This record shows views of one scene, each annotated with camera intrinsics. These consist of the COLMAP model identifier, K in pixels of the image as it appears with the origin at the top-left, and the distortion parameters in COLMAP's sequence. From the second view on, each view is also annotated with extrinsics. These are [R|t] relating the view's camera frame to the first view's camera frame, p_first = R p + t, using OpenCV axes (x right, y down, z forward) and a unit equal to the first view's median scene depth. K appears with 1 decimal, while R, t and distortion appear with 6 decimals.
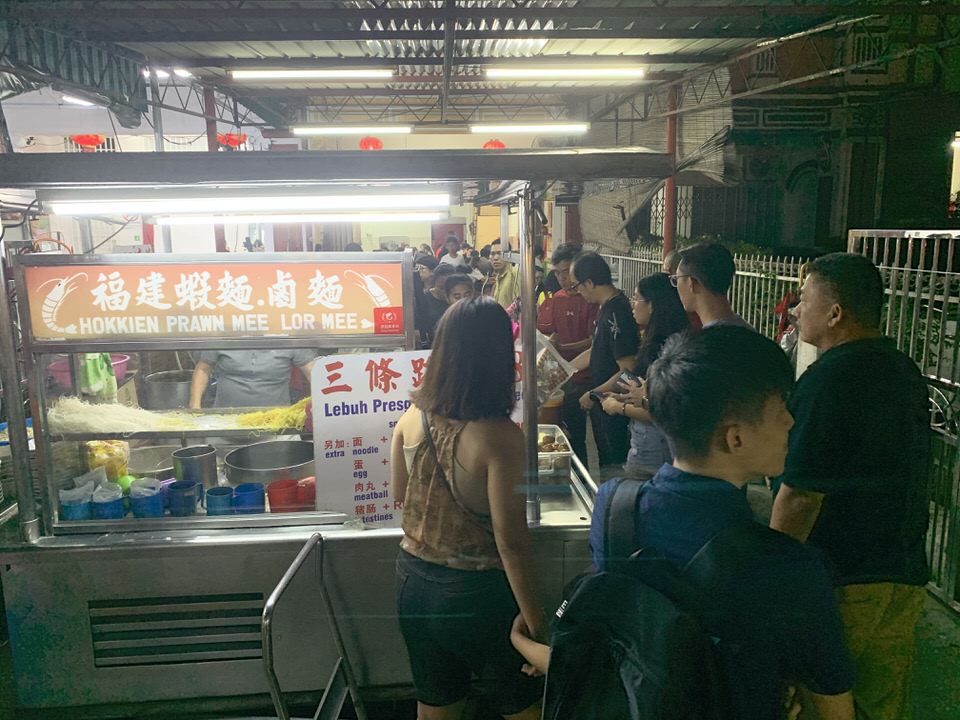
lens RADIAL K [[810.8, 0, 480.7], [0, 810.8, 356.2], [0, 0, 1]] dist [0.031603, 0.002424]
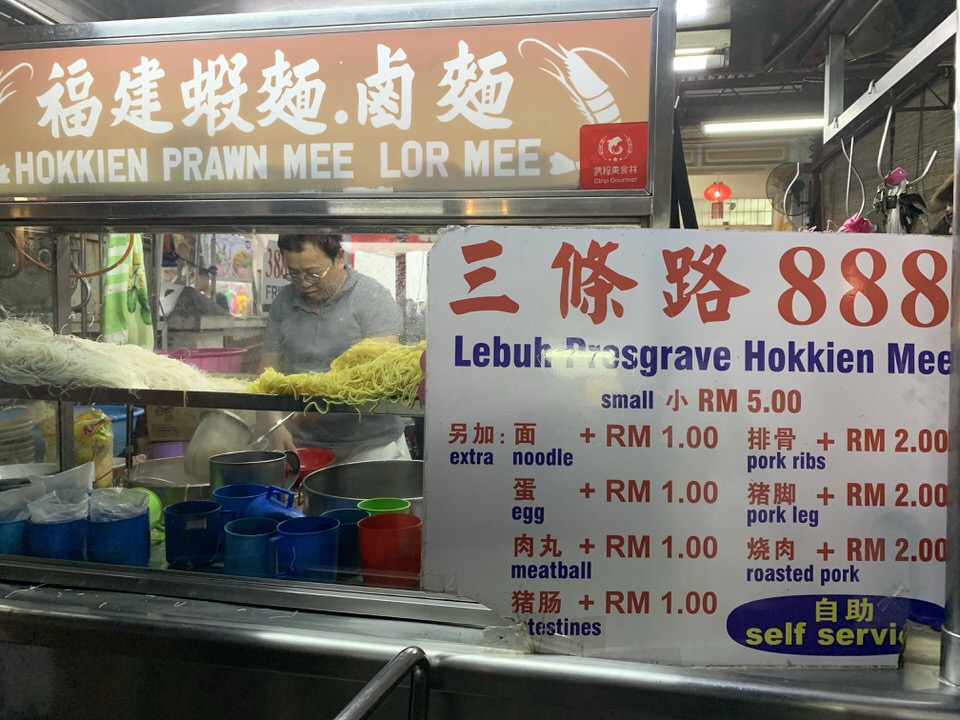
lens RADIAL K [[738.7, 0, 477.1], [0, 738.7, 360.1], [0, 0, 1]] dist [0.087099, -0.005397]
pose [[0.956684, 0.031938, -0.289372, -0.065905], [-0.074725, 0.987603, -0.138044, 0.125888], [0.281376, 0.153688, 0.947210, 0.633171]]
